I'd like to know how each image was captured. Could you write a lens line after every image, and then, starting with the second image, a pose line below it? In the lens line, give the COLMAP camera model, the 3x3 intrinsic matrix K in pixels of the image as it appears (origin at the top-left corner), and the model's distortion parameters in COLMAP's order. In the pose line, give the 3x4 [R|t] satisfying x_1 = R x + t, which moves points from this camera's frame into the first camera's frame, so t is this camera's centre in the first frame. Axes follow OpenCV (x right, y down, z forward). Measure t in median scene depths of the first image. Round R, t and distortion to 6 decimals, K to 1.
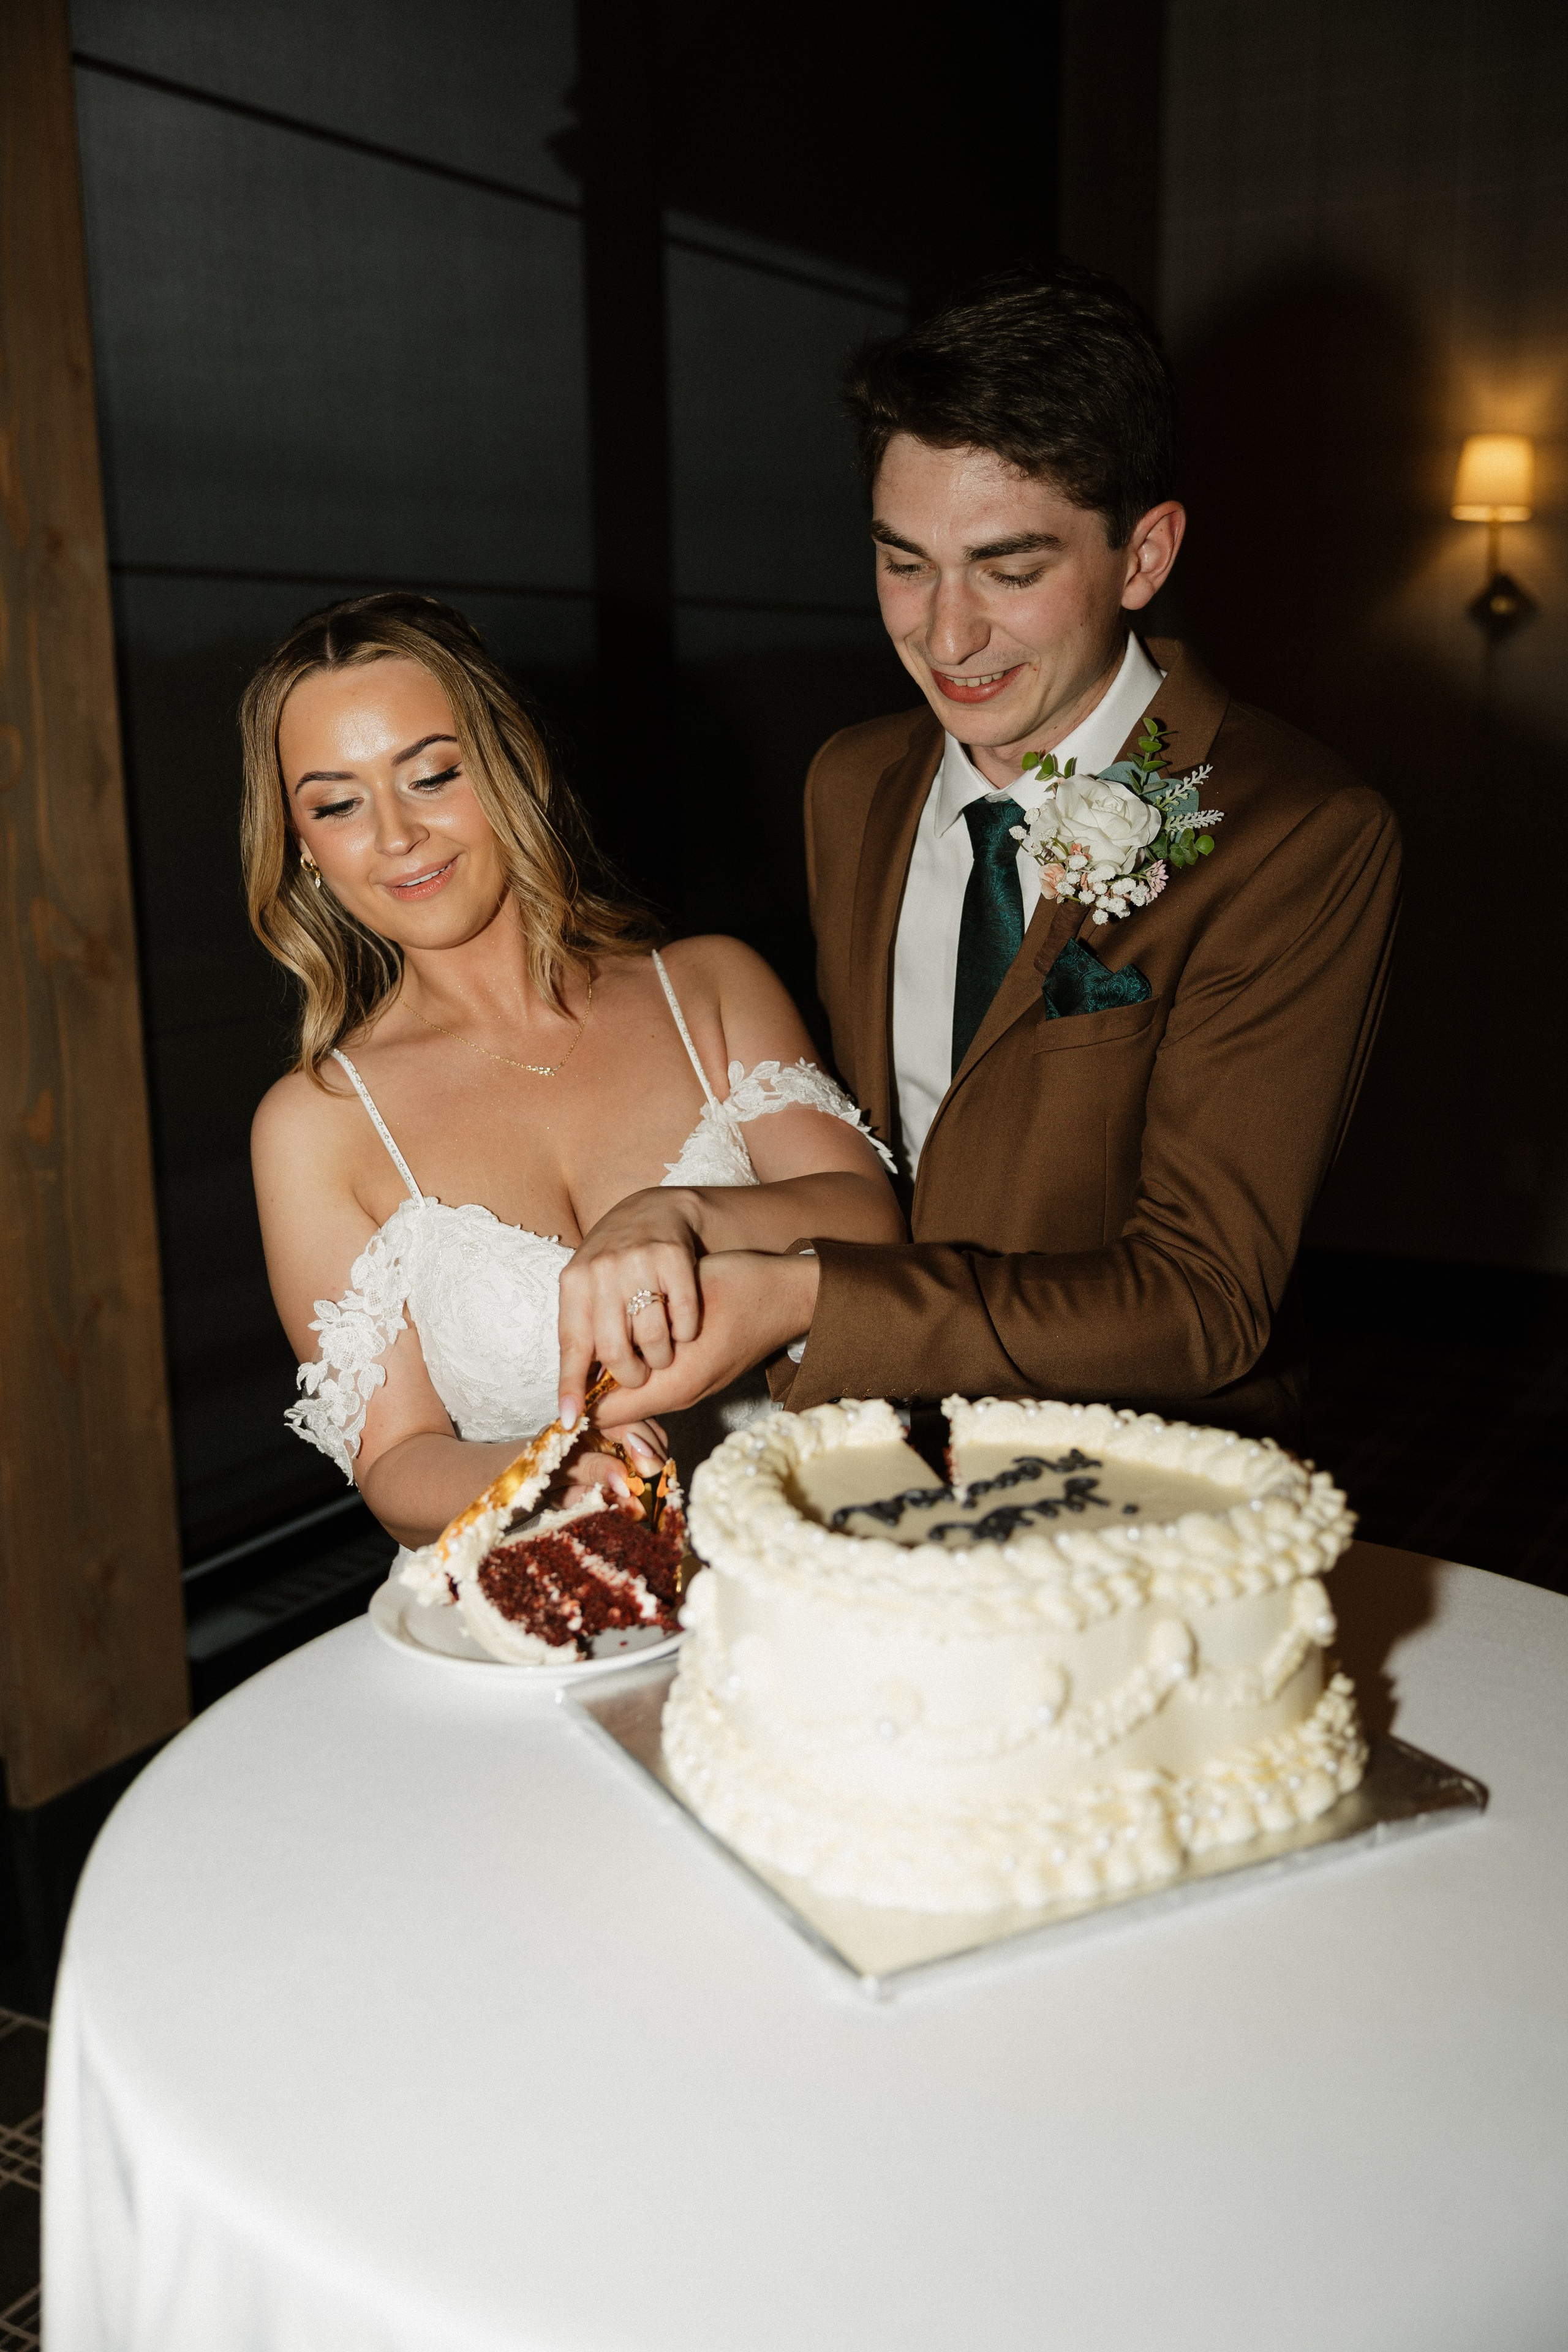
lens RADIAL K [[2285.0, 0, 786.1], [0, 2285.0, 1179.8], [0, 0, 1]] dist [0.002339, 0.000000]
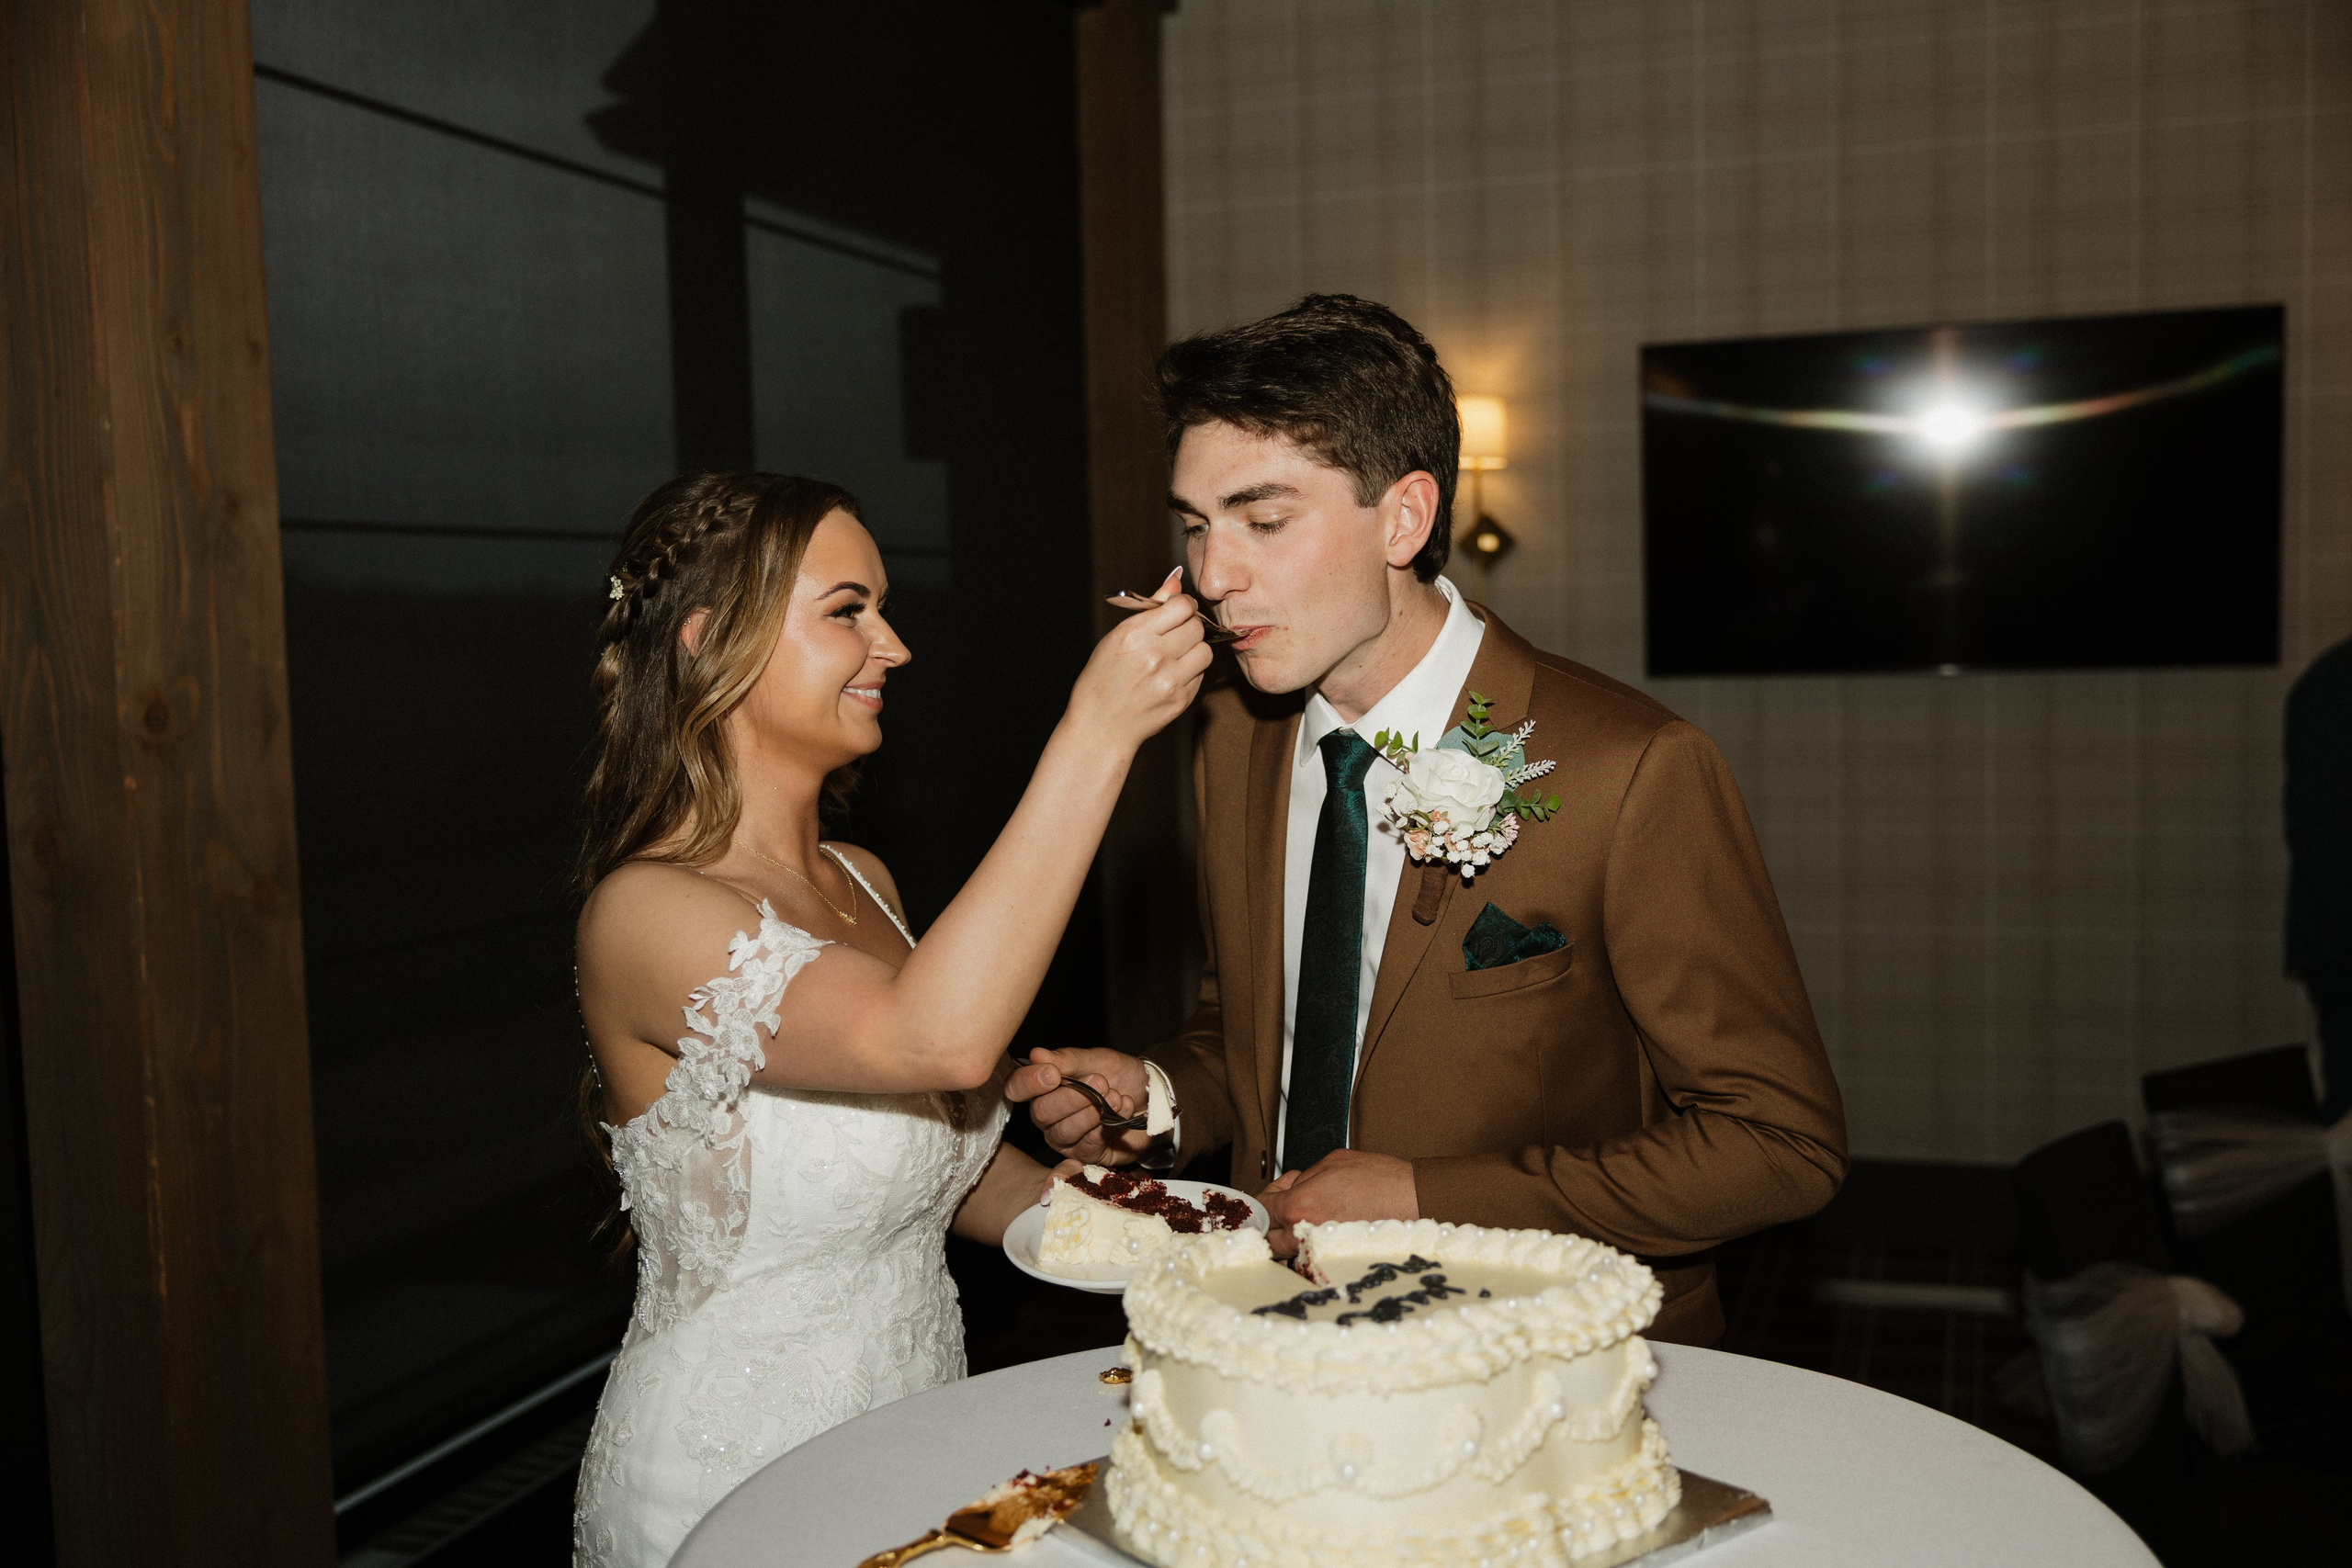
lens RADIAL K [[2284.8, 0, 1173.9], [0, 2284.8, 795.0], [0, 0, 1]] dist [0.002339, 0.000000]
pose [[0.982497, -0.025857, 0.184476, -0.219027], [0.049914, 0.990648, -0.126984, 0.022296], [-0.179468, 0.133970, 0.974599, -0.204091]]
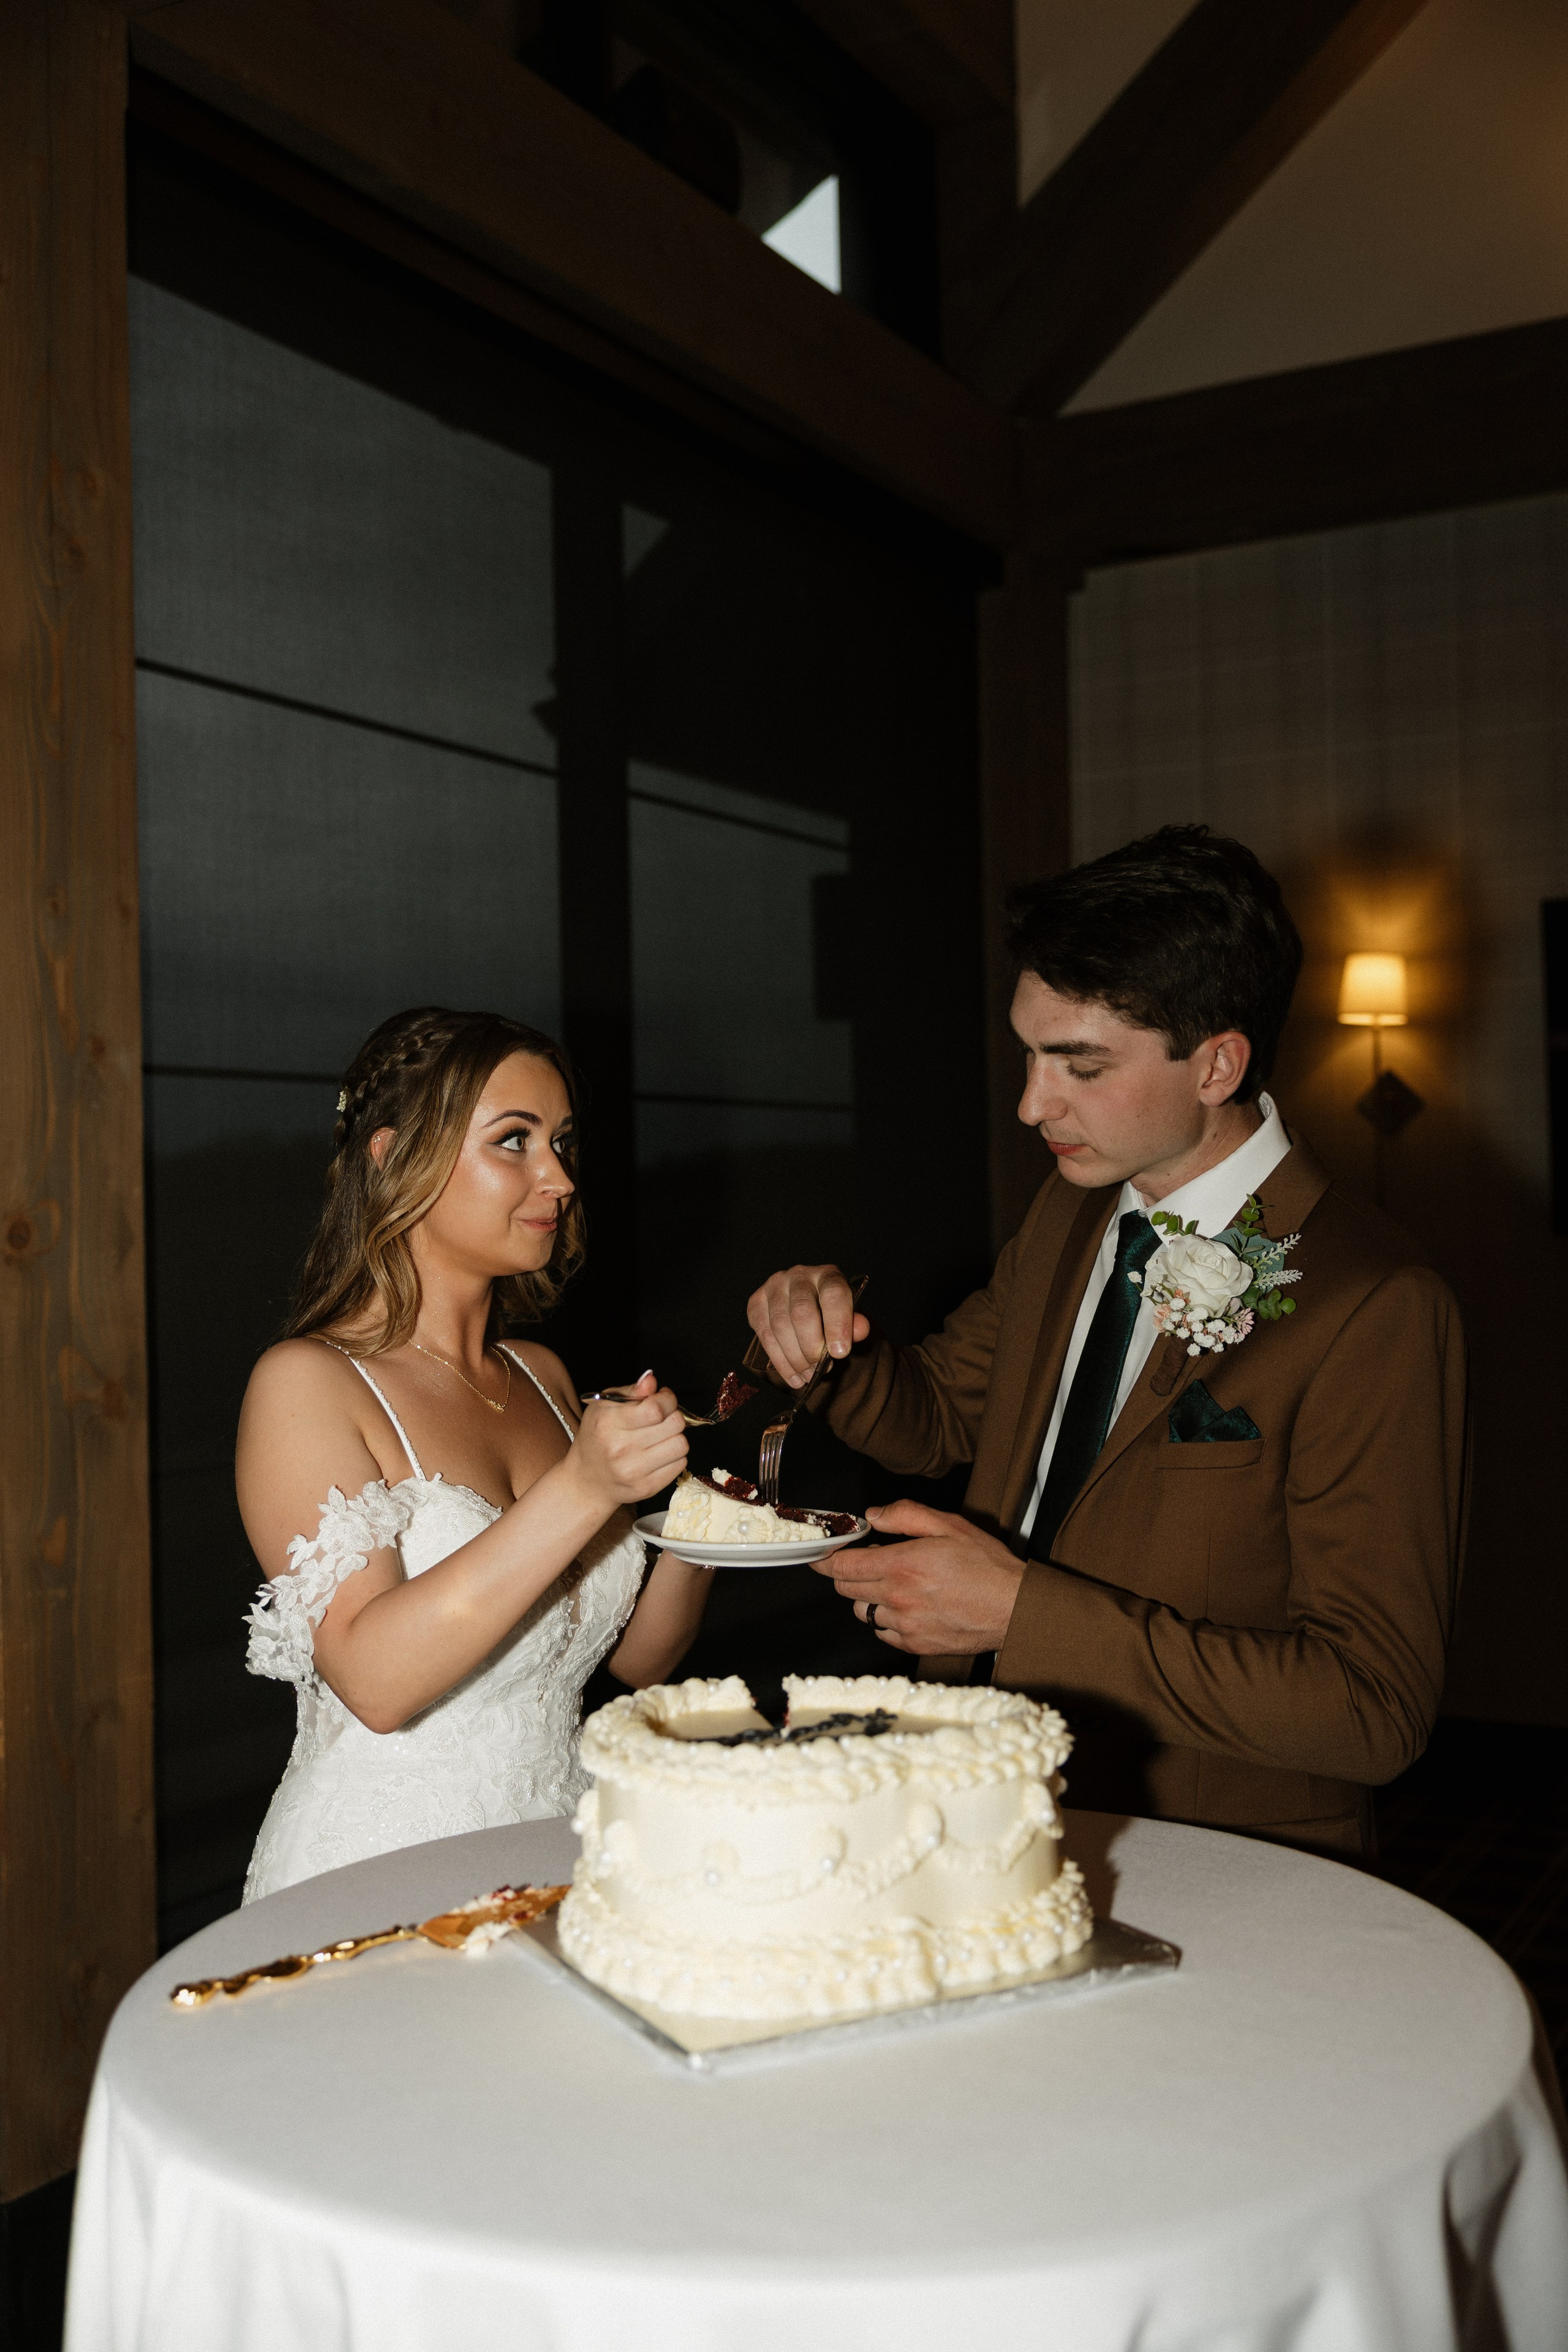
lens RADIAL K [[2285.0, 0, 783.2], [0, 2285.0, 1180.9], [0, 0, 1]] dist [0.002339, 0.000000]
pose [[0.999973, -0.004322, 0.005943, 0.064408], [0.005486, 0.977164, -0.212414, 0.099790], [-0.004889, 0.212441, 0.977162, -0.342674]]
